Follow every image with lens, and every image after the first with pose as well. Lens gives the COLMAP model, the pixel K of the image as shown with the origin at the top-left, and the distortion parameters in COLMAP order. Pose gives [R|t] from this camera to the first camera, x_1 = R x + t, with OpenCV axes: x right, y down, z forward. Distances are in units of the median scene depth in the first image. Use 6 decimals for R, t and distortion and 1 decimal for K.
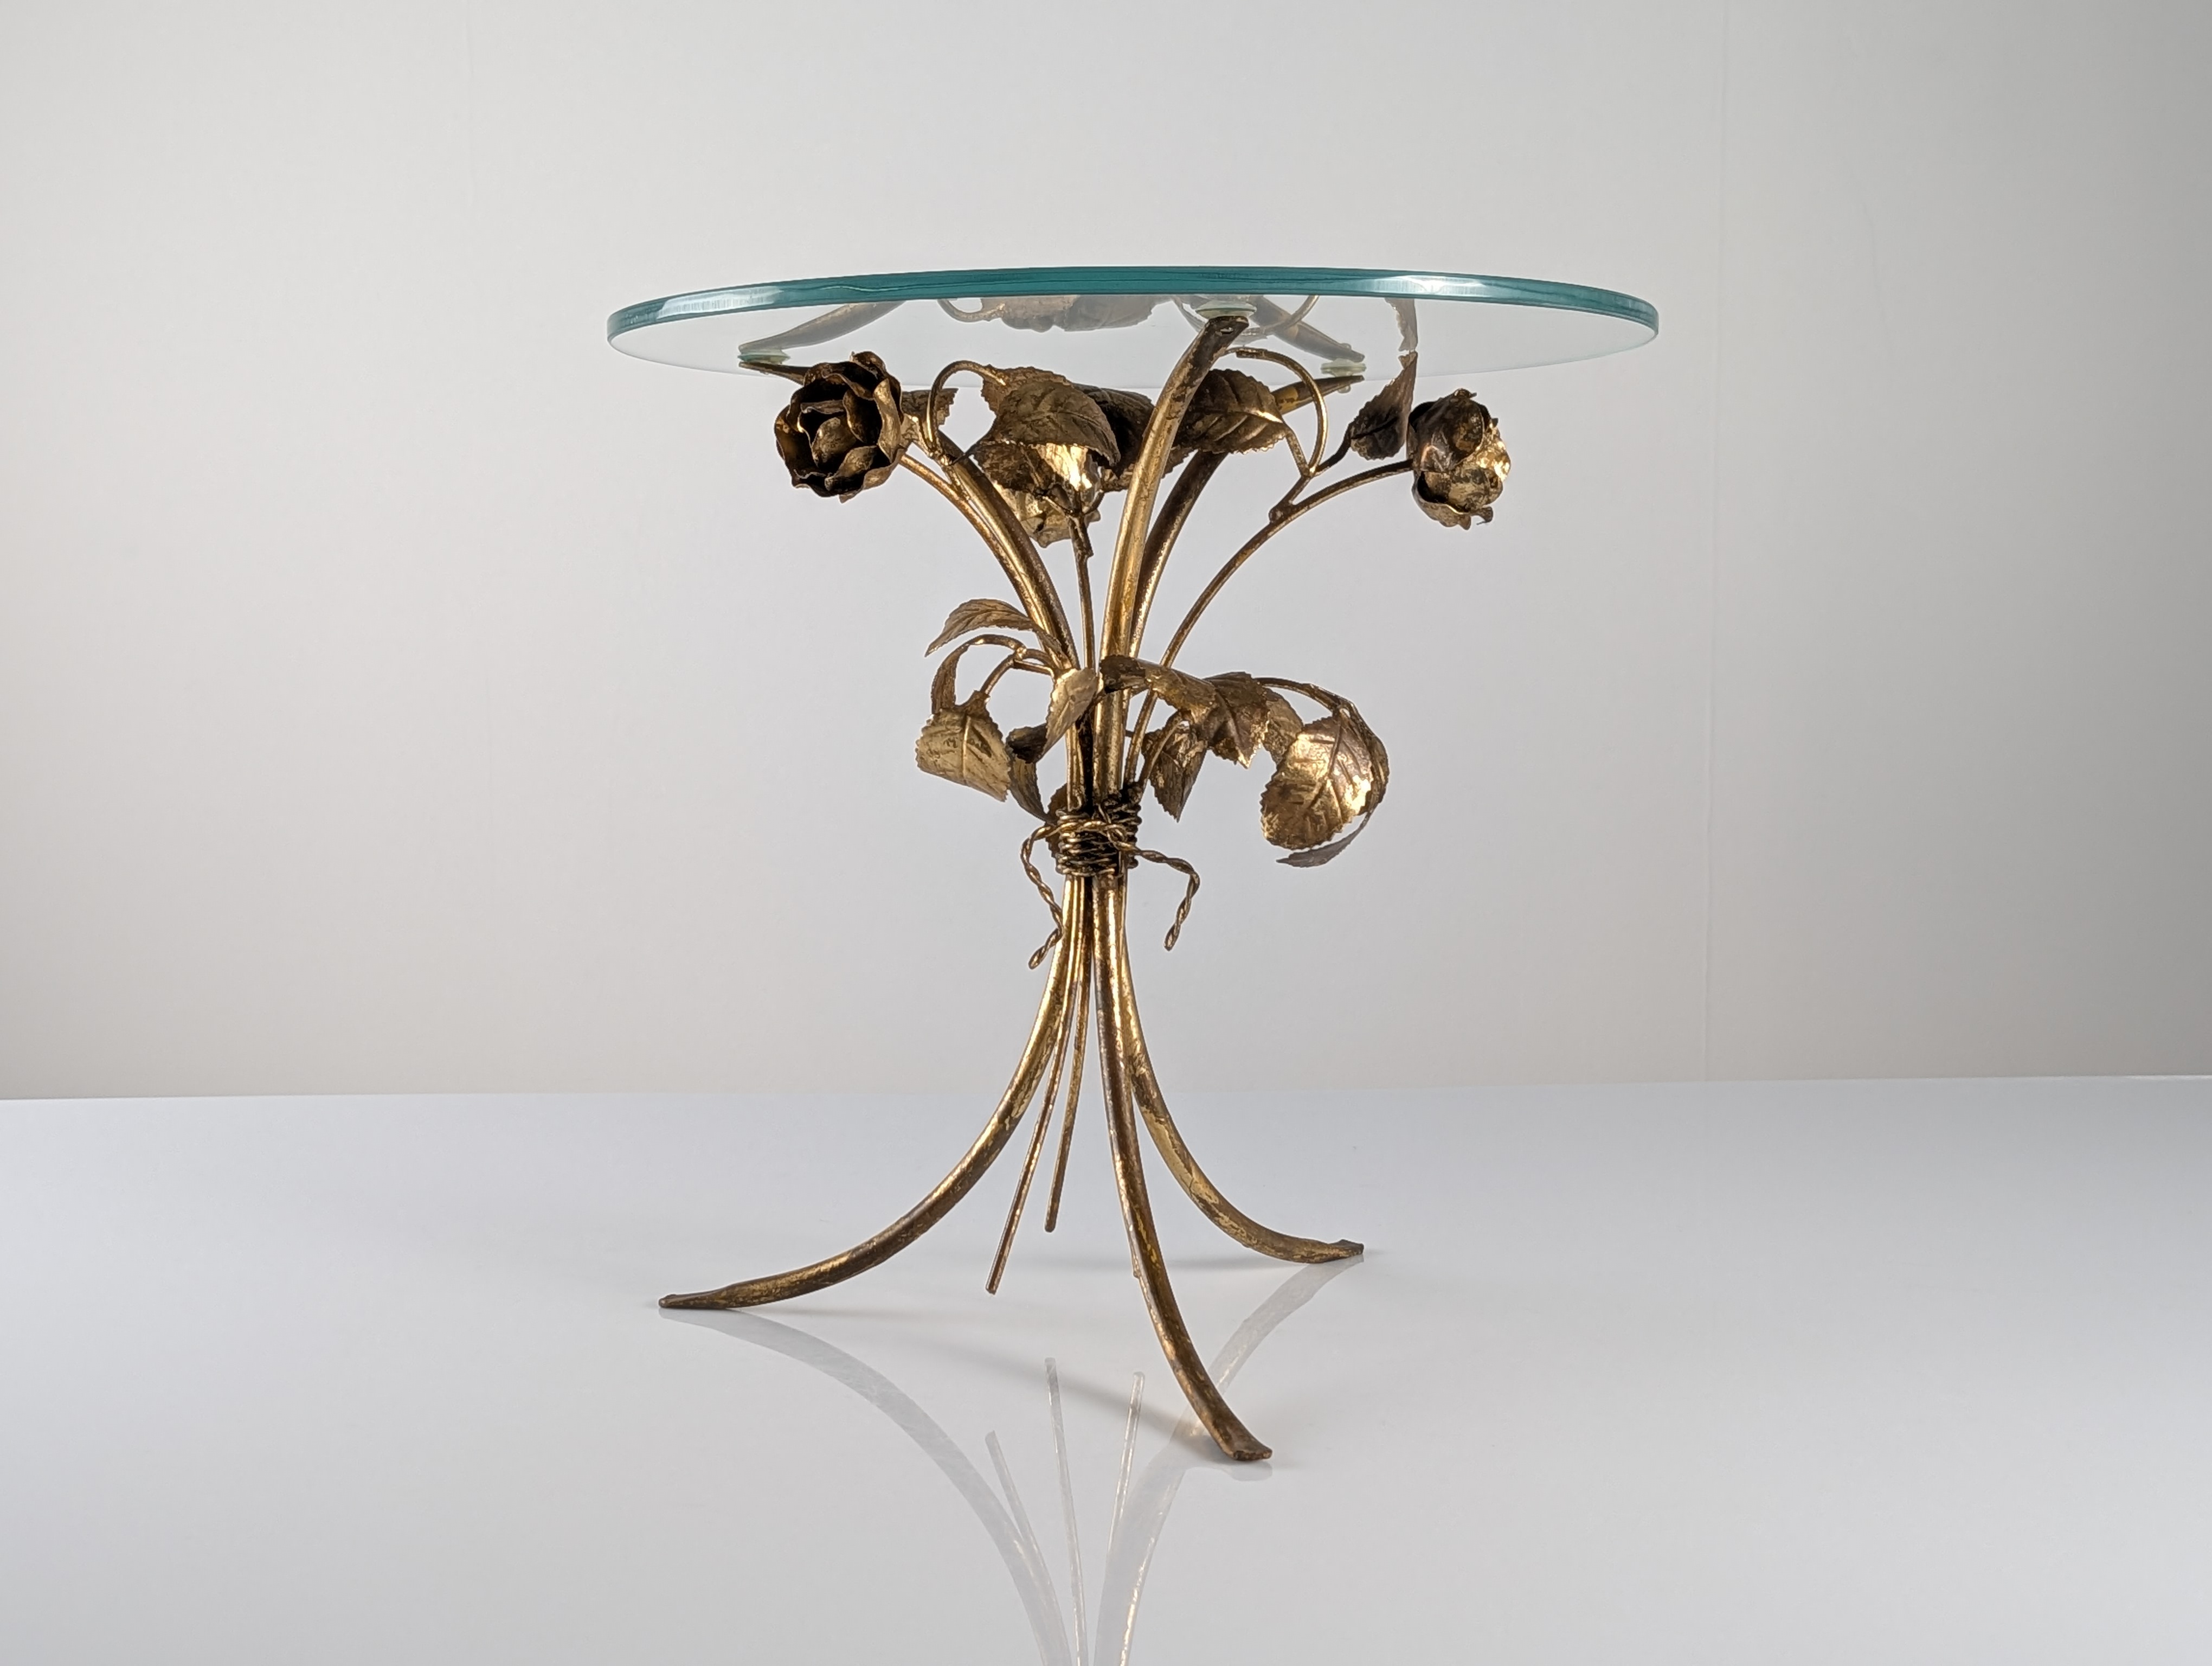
lens RADIAL K [[2815.7, 0, 1051.6], [0, 2815.7, 839.5], [0, 0, 1]] dist [0.271743, -1.357289]
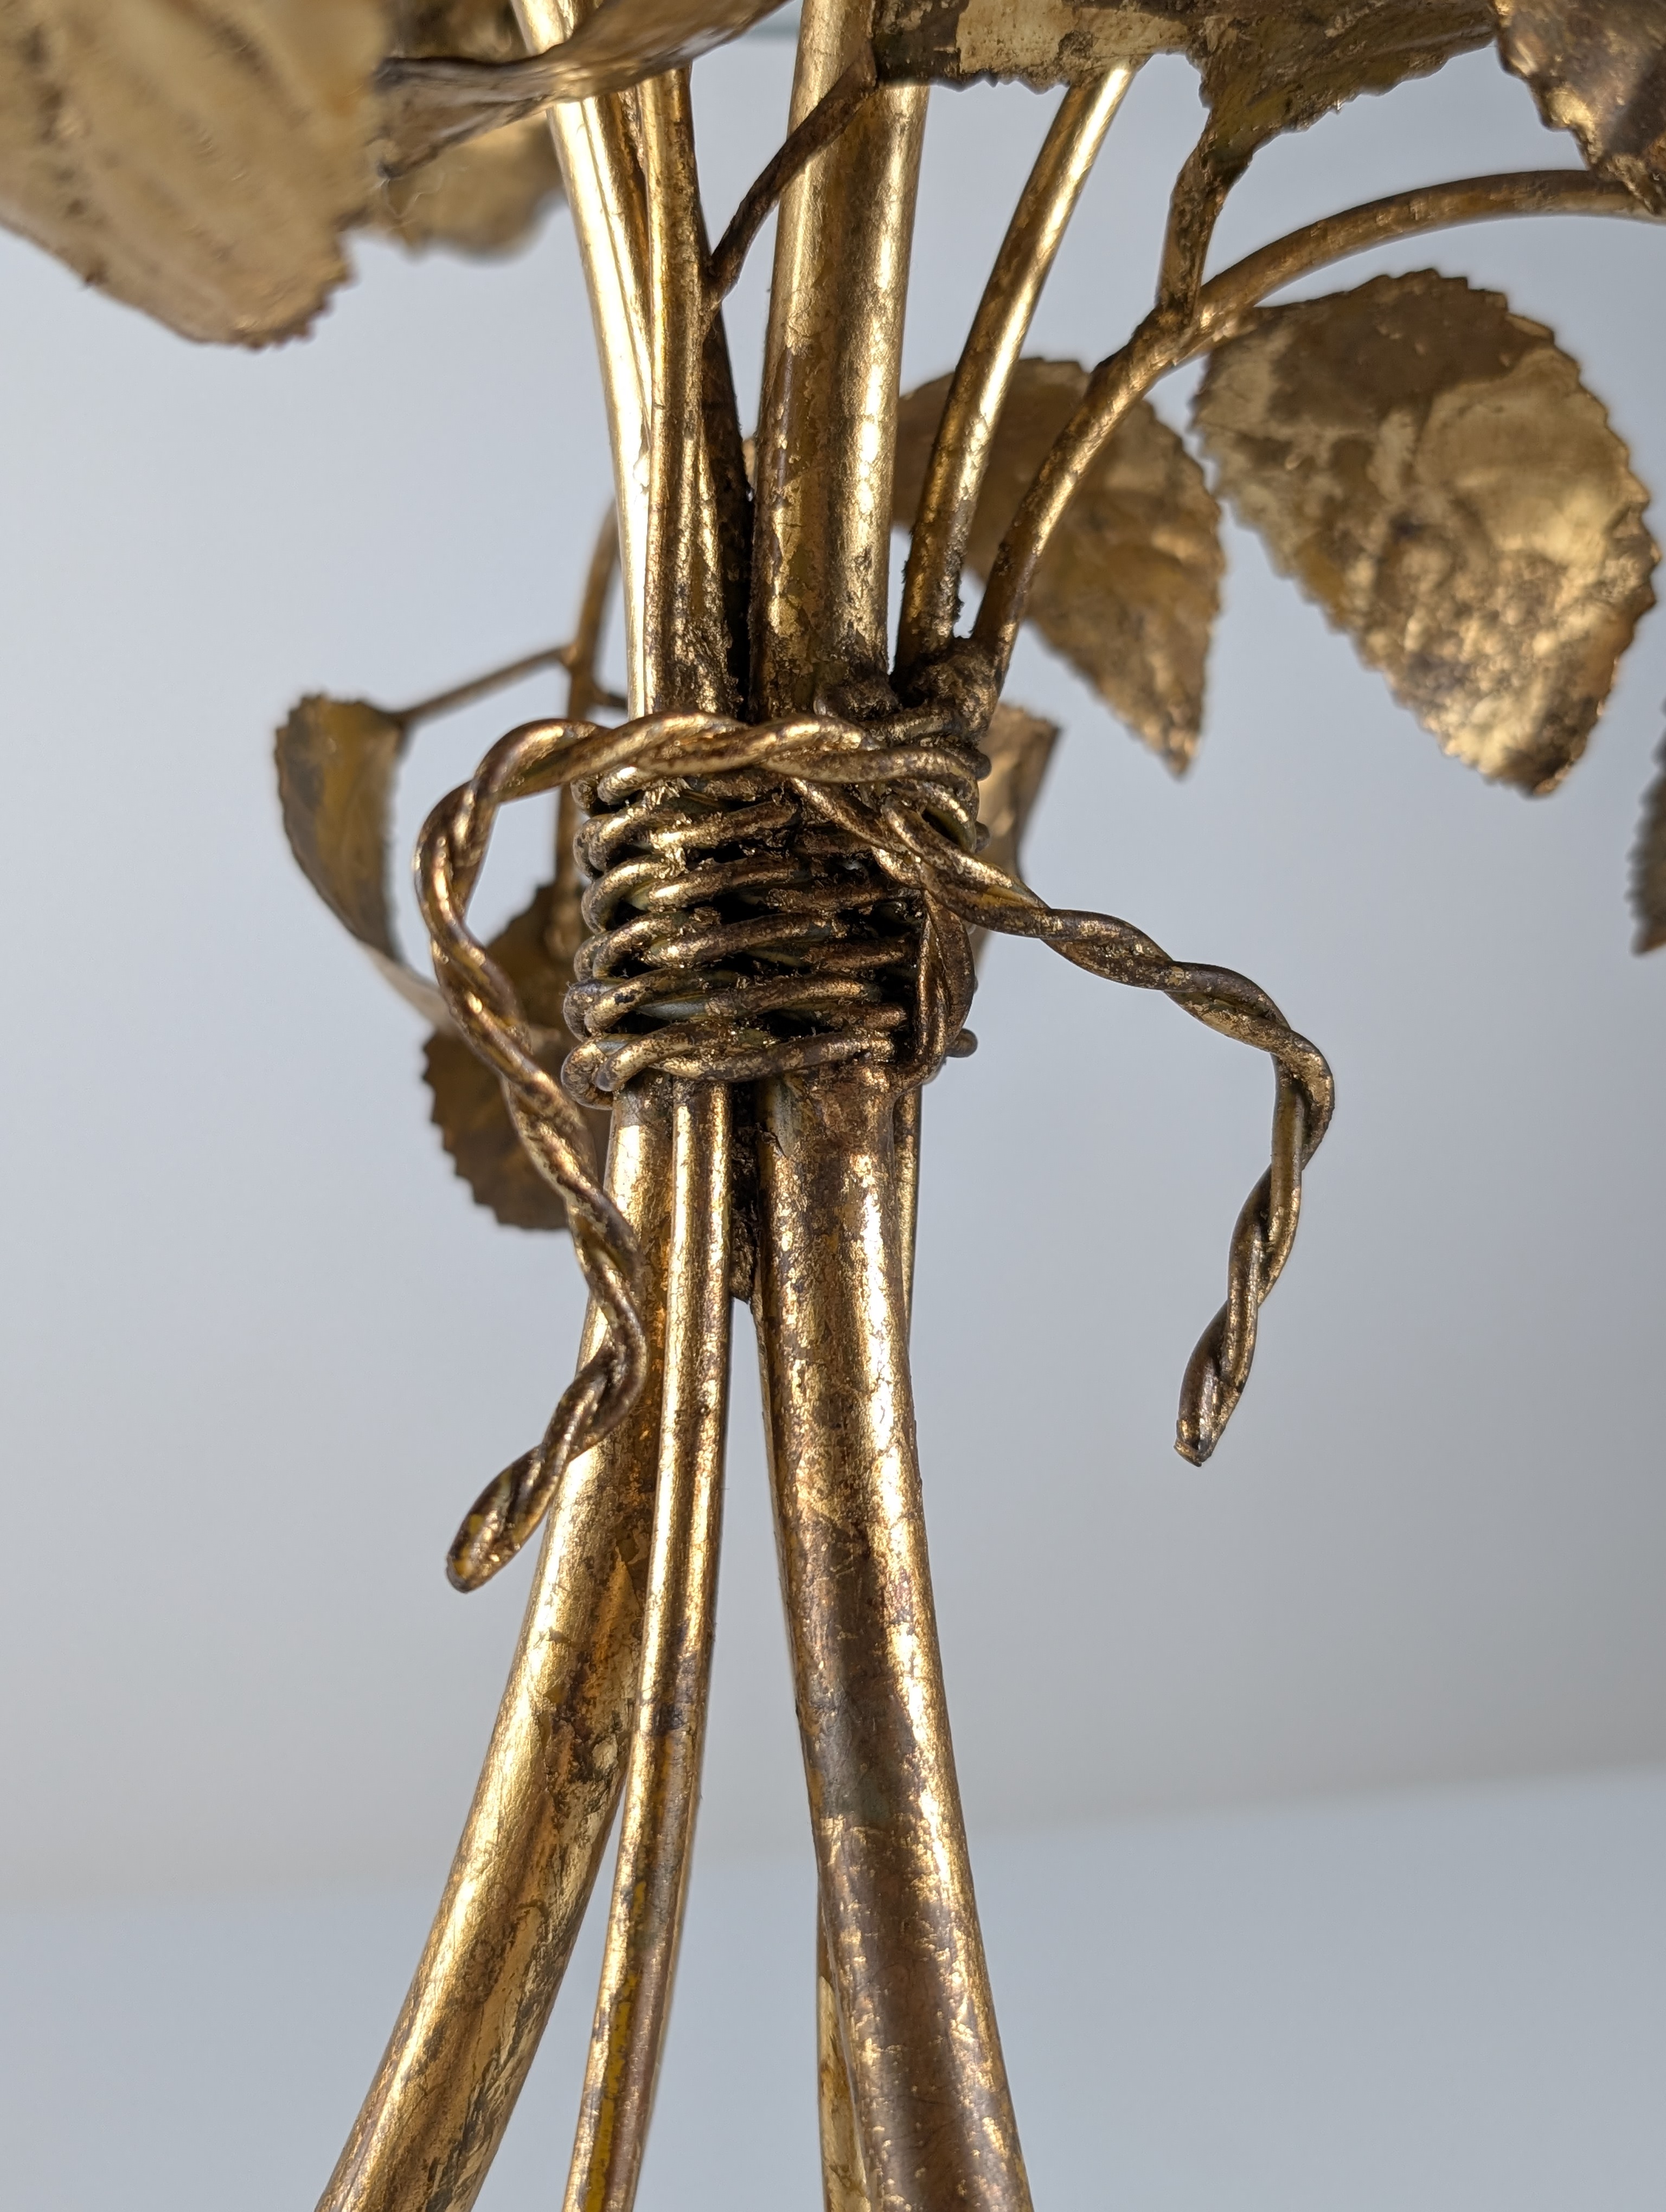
lens RADIAL K [[2380.7, 0, 833.0], [0, 2380.7, 1106.0], [0, 0, 1]] dist [0.174653, -0.712663]
pose [[0.972201, 0.011523, 0.233866, -0.019950], [0.028408, 0.985605, -0.166659, 0.042761], [-0.232420, 0.168670, 0.957879, 0.856132]]
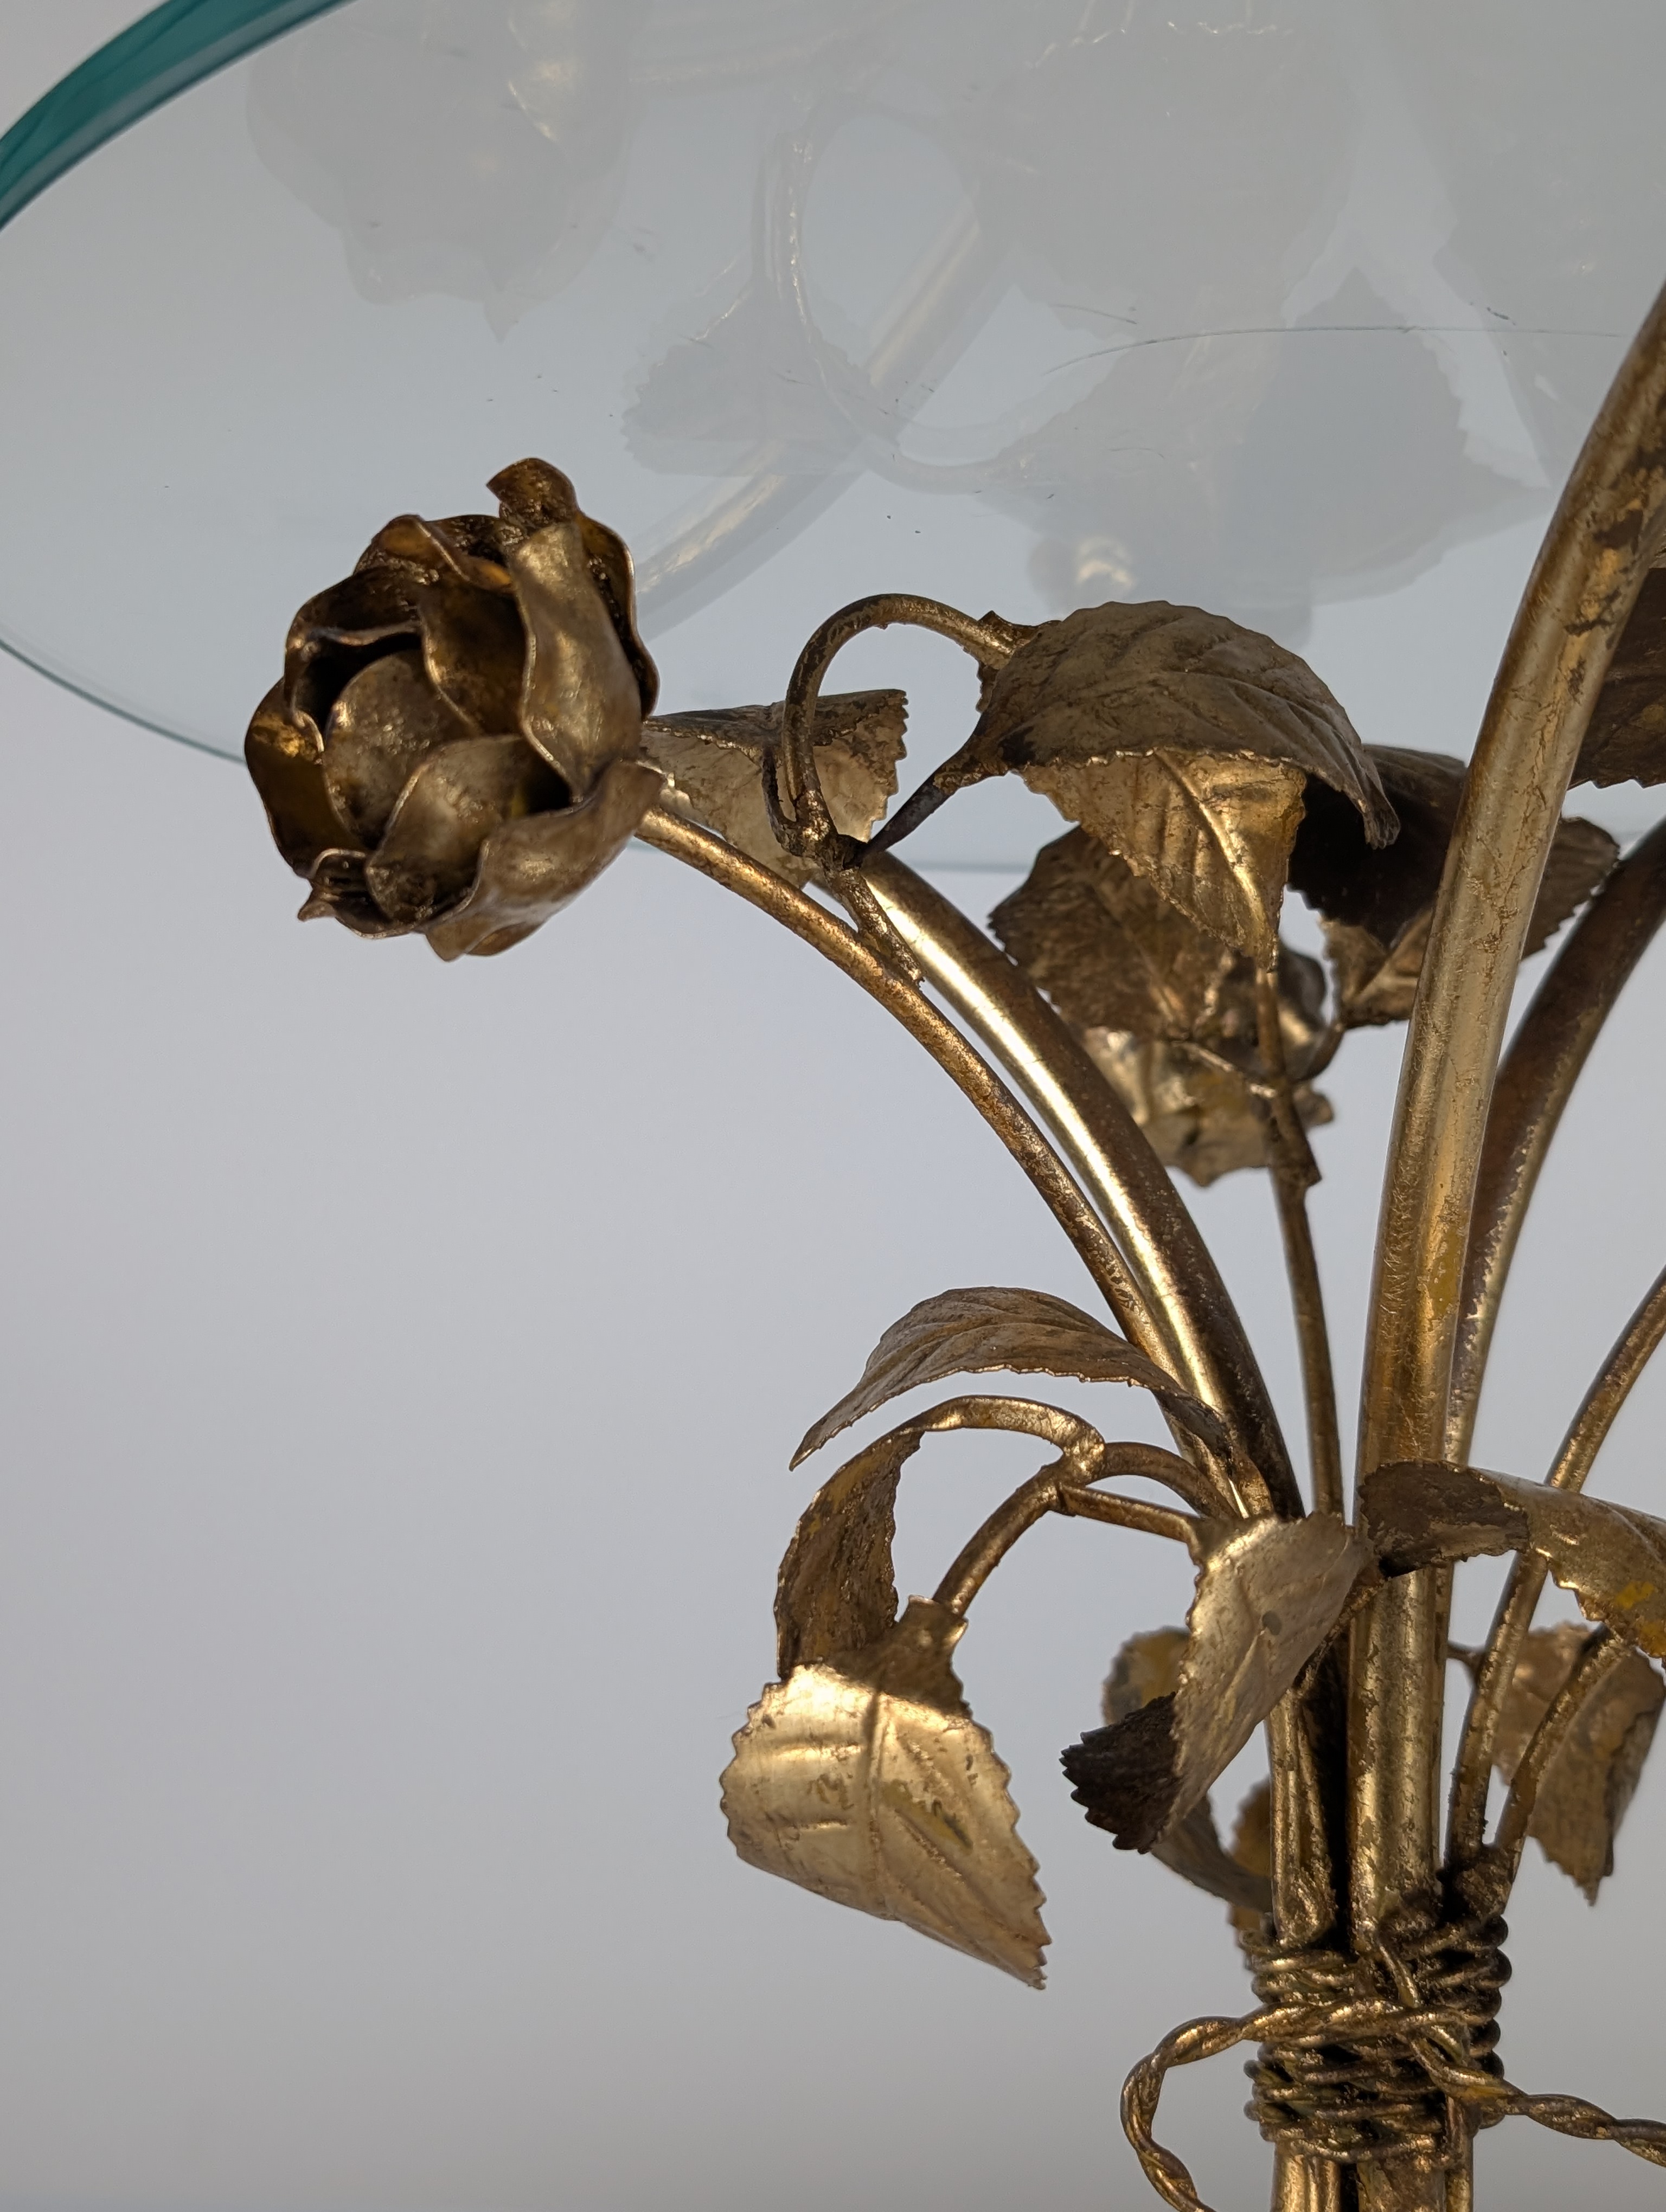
lens RADIAL K [[2504.0, 0, 830.6], [0, 2504.0, 1088.0], [0, 0, 1]] dist [0.190089, -0.696921]
pose [[0.983961, -0.037991, -0.174289, 0.009899], [0.003931, 0.981439, -0.191736, -0.051489], [0.178338, 0.187976, 0.965847, 0.702266]]
